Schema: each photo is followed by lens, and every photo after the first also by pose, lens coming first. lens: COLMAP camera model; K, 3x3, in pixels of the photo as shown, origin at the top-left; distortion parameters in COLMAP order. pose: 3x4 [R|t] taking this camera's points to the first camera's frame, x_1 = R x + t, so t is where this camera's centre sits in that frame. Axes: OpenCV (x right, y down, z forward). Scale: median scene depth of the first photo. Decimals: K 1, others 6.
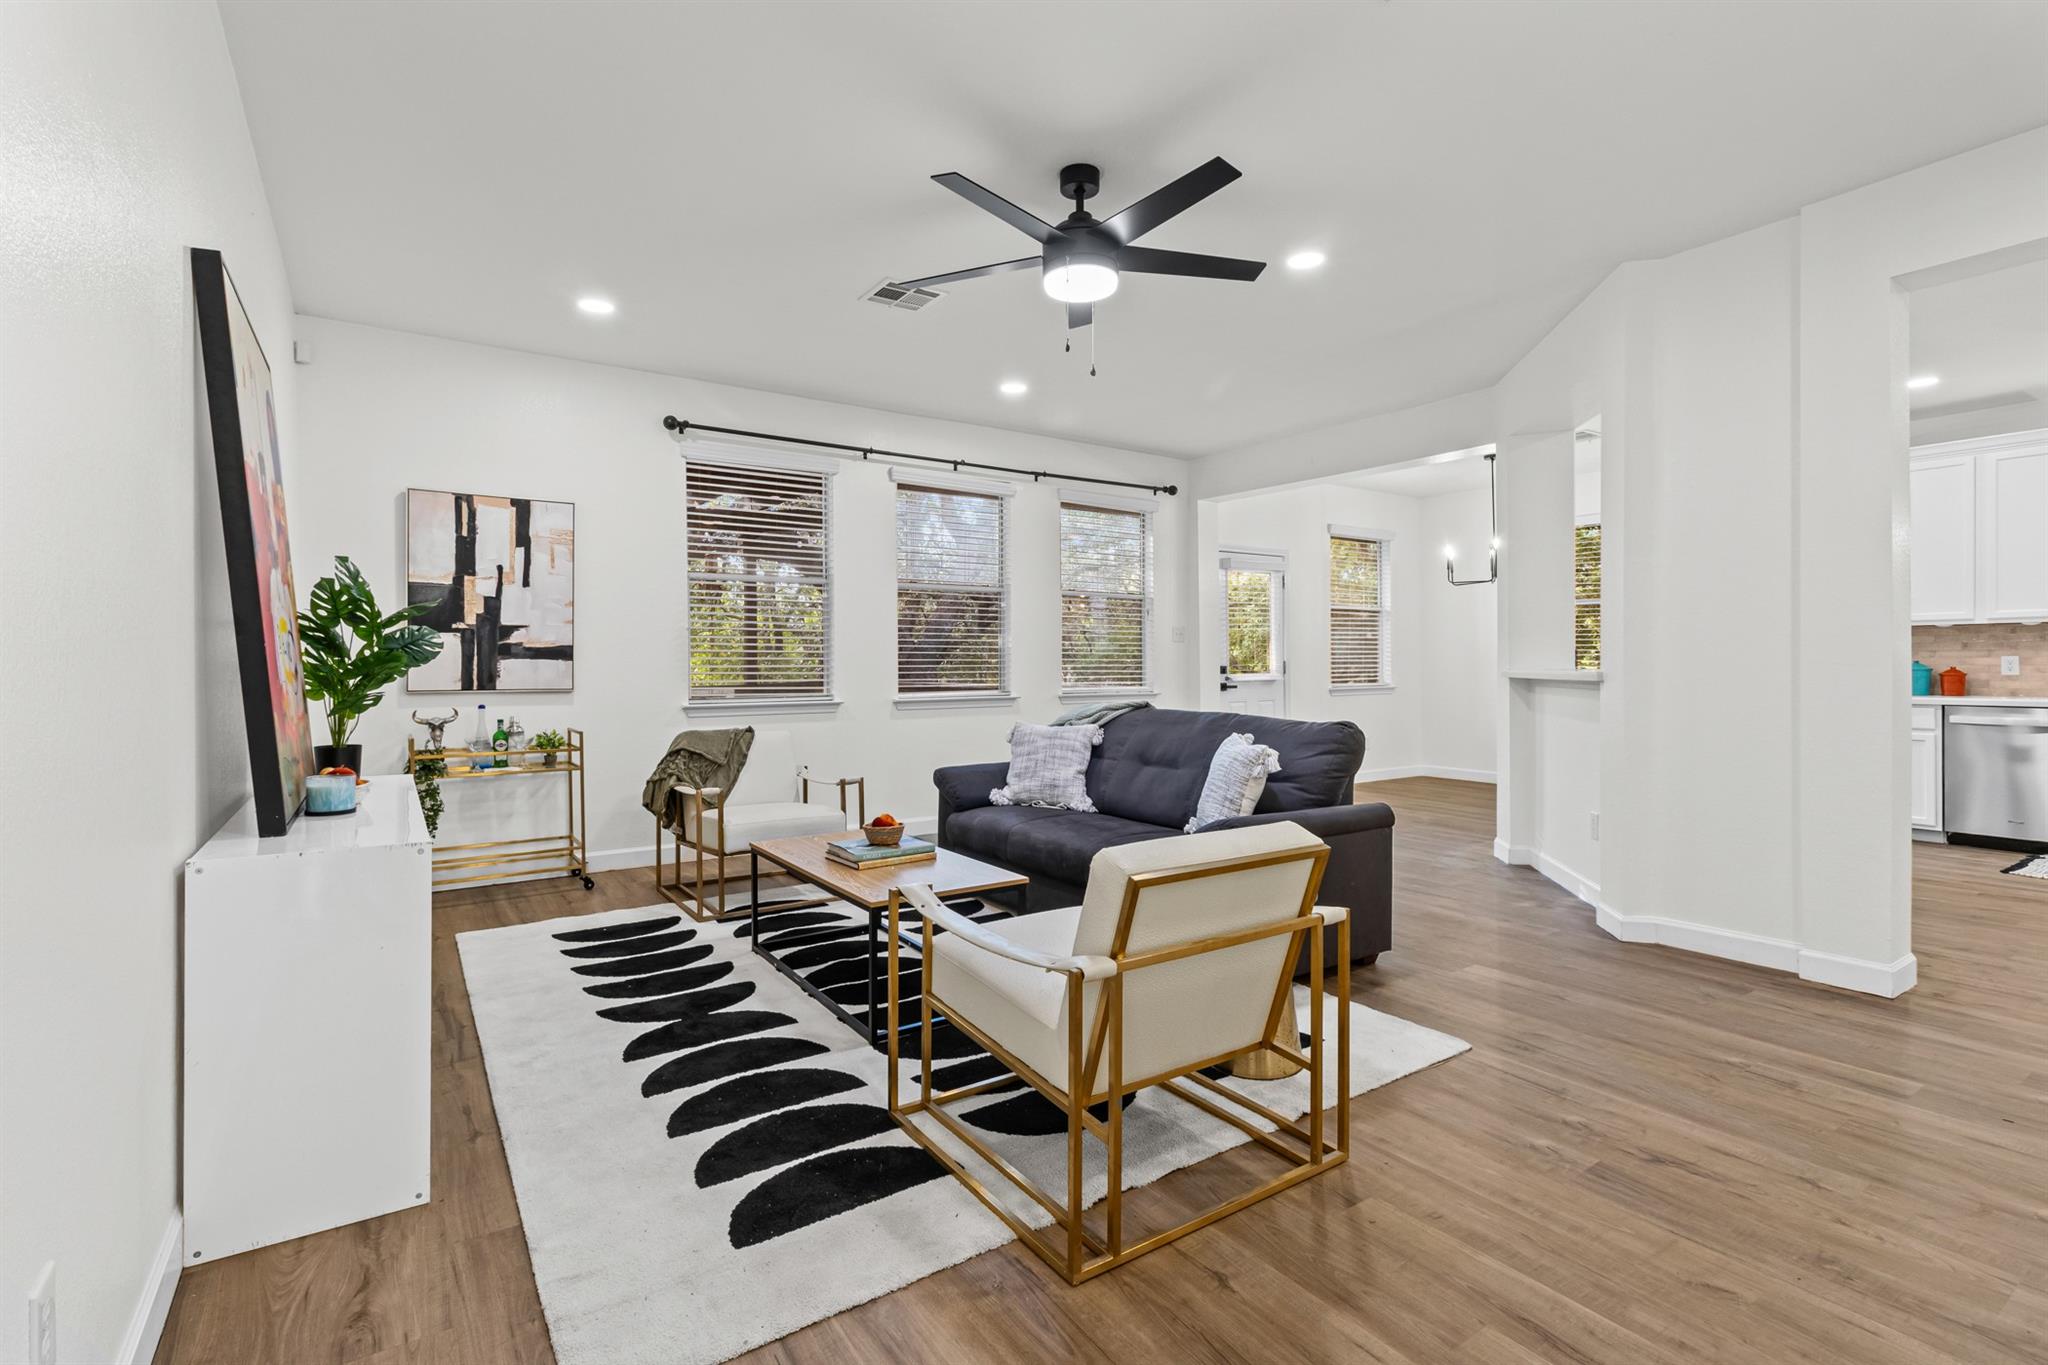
lens RADIAL K [[948.1, 0, 1013.7], [0, 948.1, 672.3], [0, 0, 1]] dist [-0.000931, -0.001043]
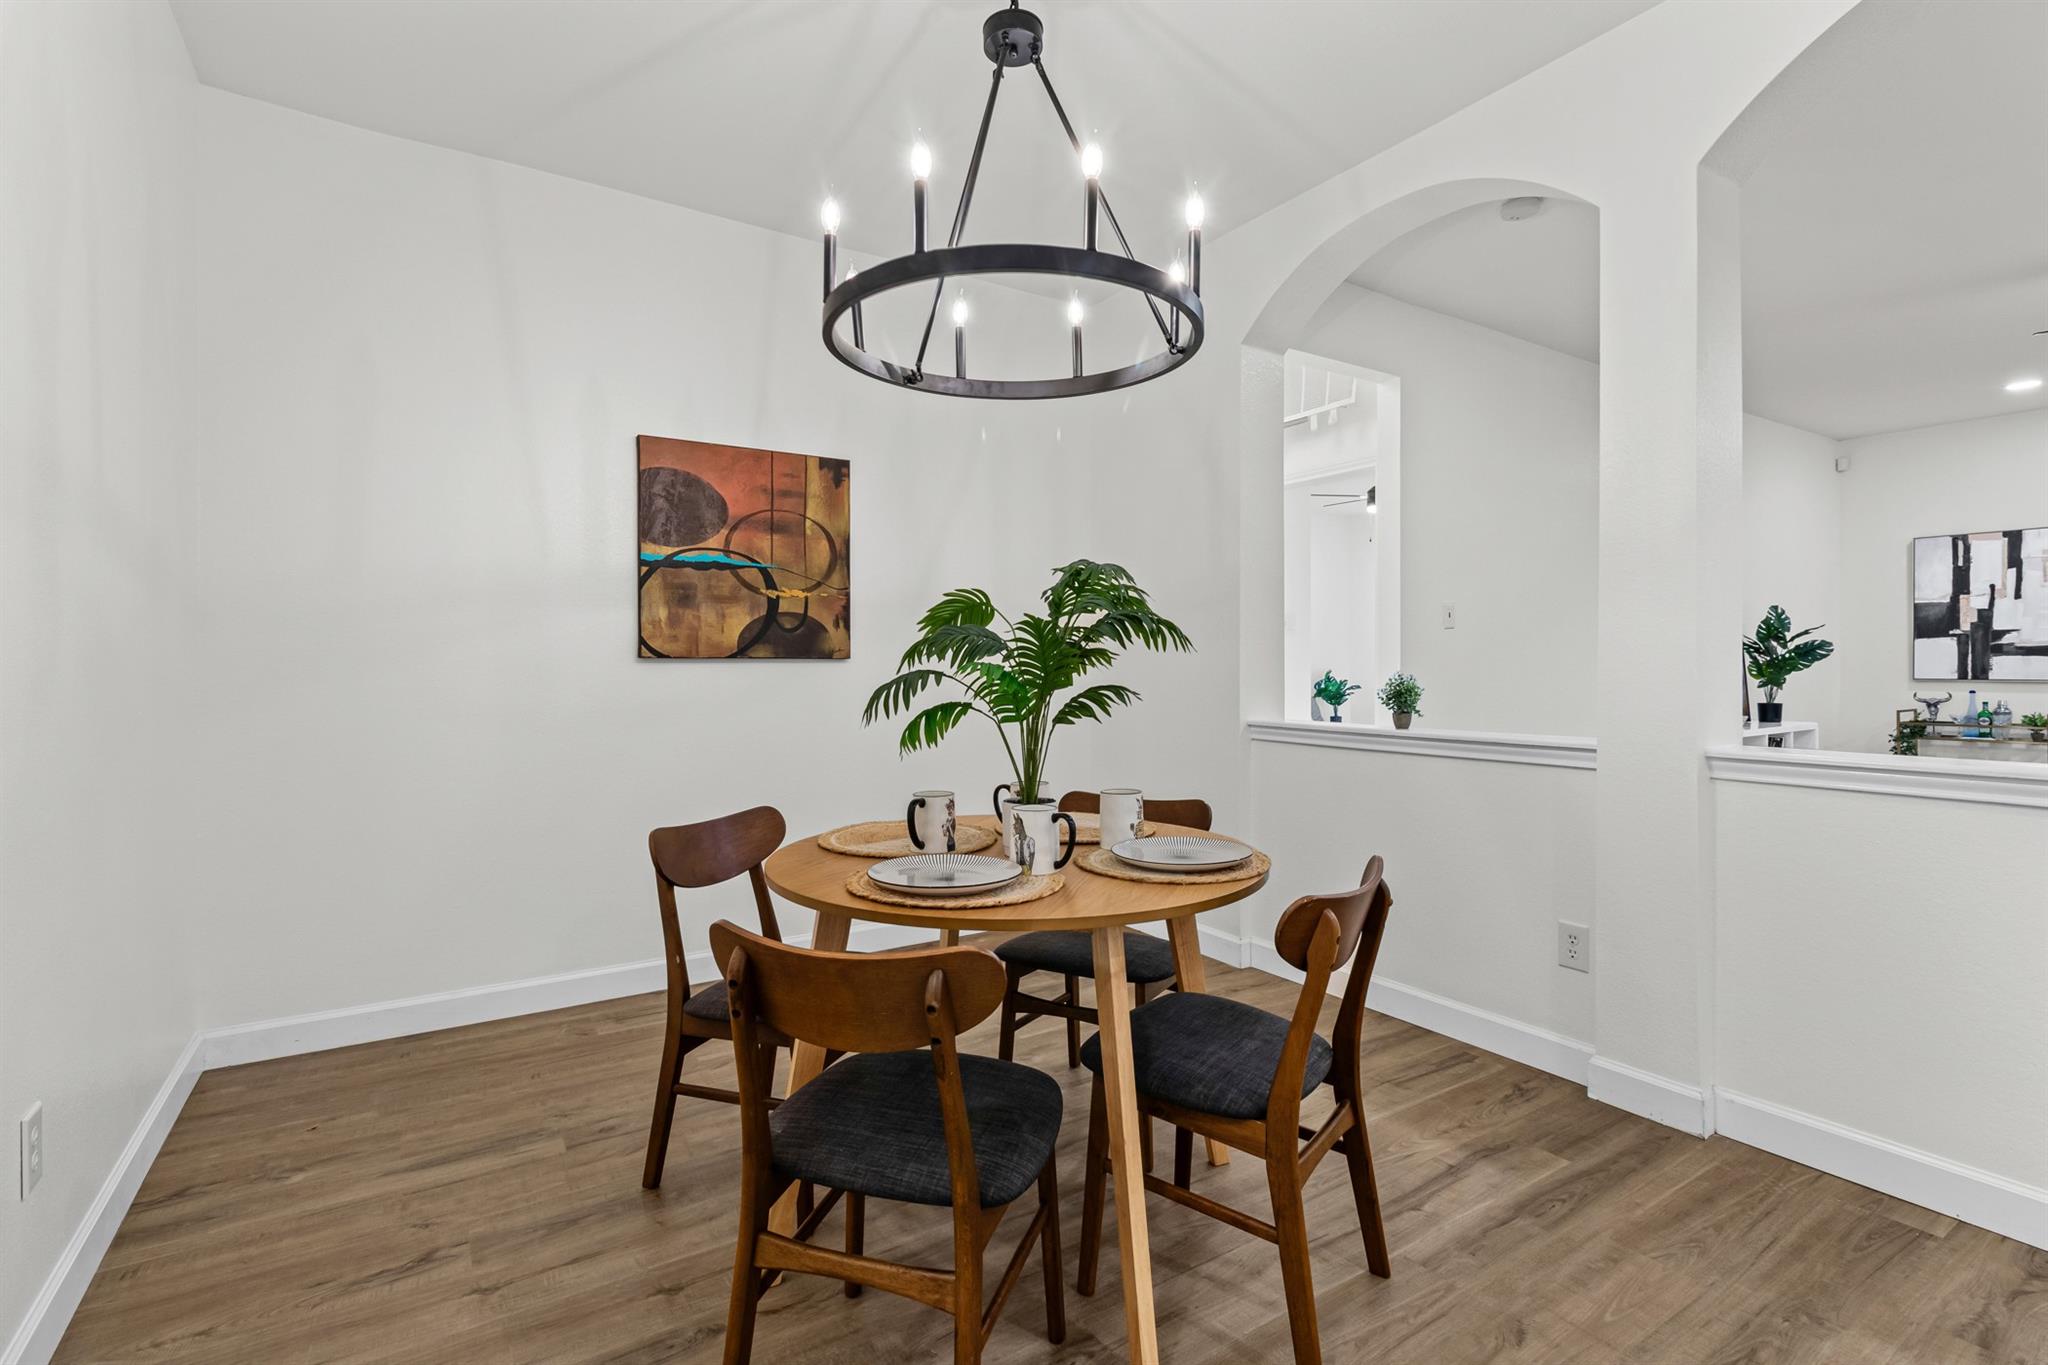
lens RADIAL K [[948.1, 0, 1026.4], [0, 948.1, 673.8], [0, 0, 1]] dist [-0.000931, -0.001043]
pose [[-0.021738, 0.009958, -0.999714, 0.800322], [-0.000502, 0.999950, 0.009971, -0.001756], [0.999764, 0.000719, -0.021732, -0.305962]]
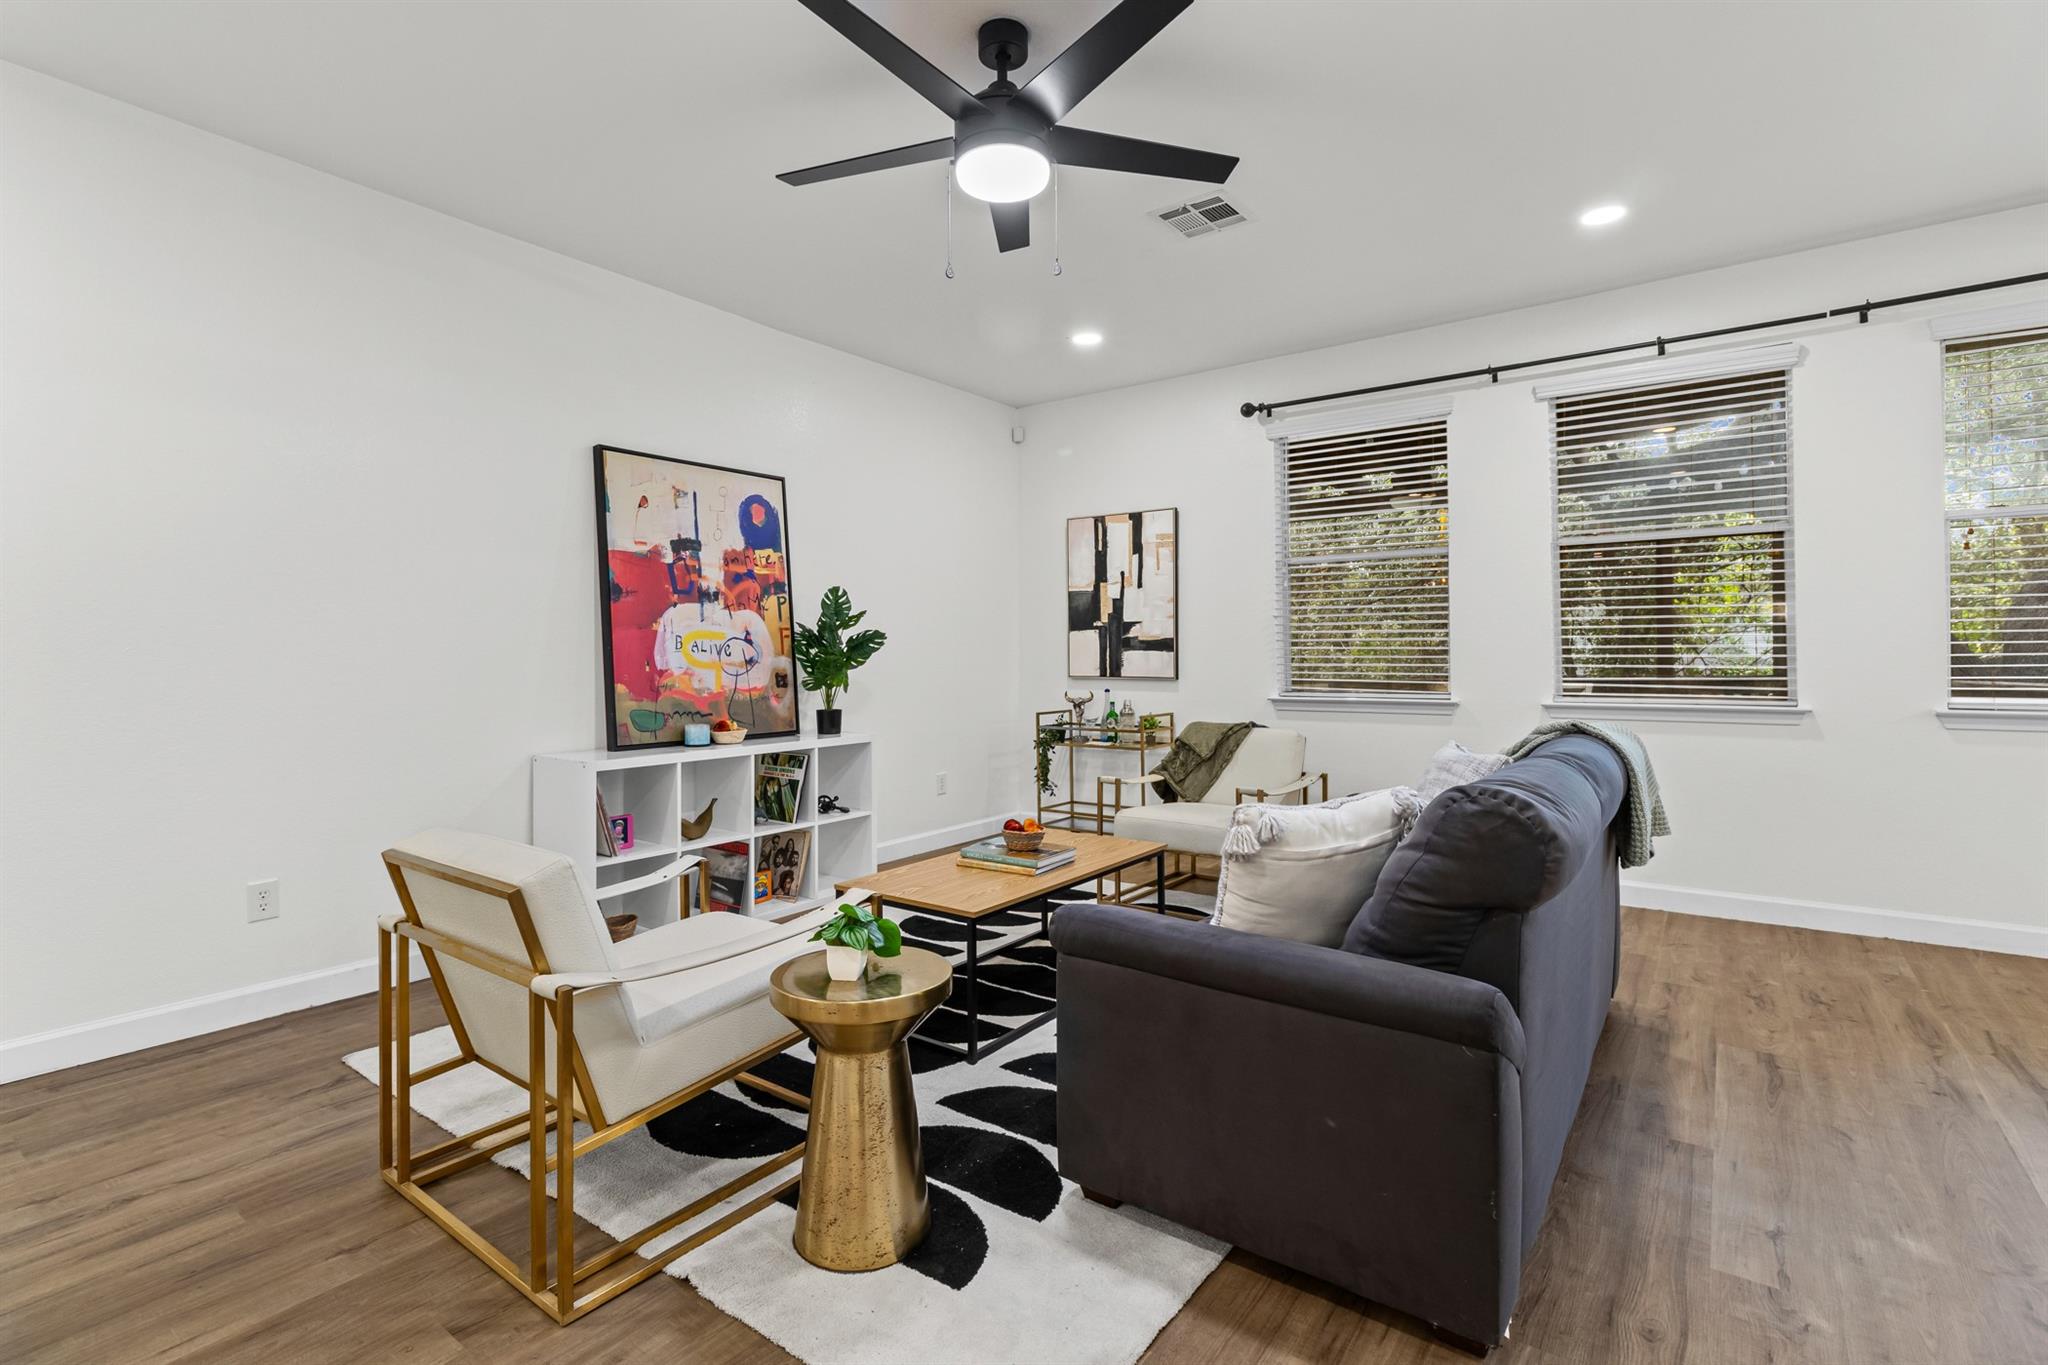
lens RADIAL K [[948.1, 0, 1027.0], [0, 948.1, 653.9], [0, 0, 1]] dist [-0.000931, -0.001043]
pose [[0.337379, -0.001724, -0.941367, 0.535547], [-0.002801, 0.999992, -0.002835, -0.006453], [0.941365, 0.003593, 0.337372, 0.495032]]
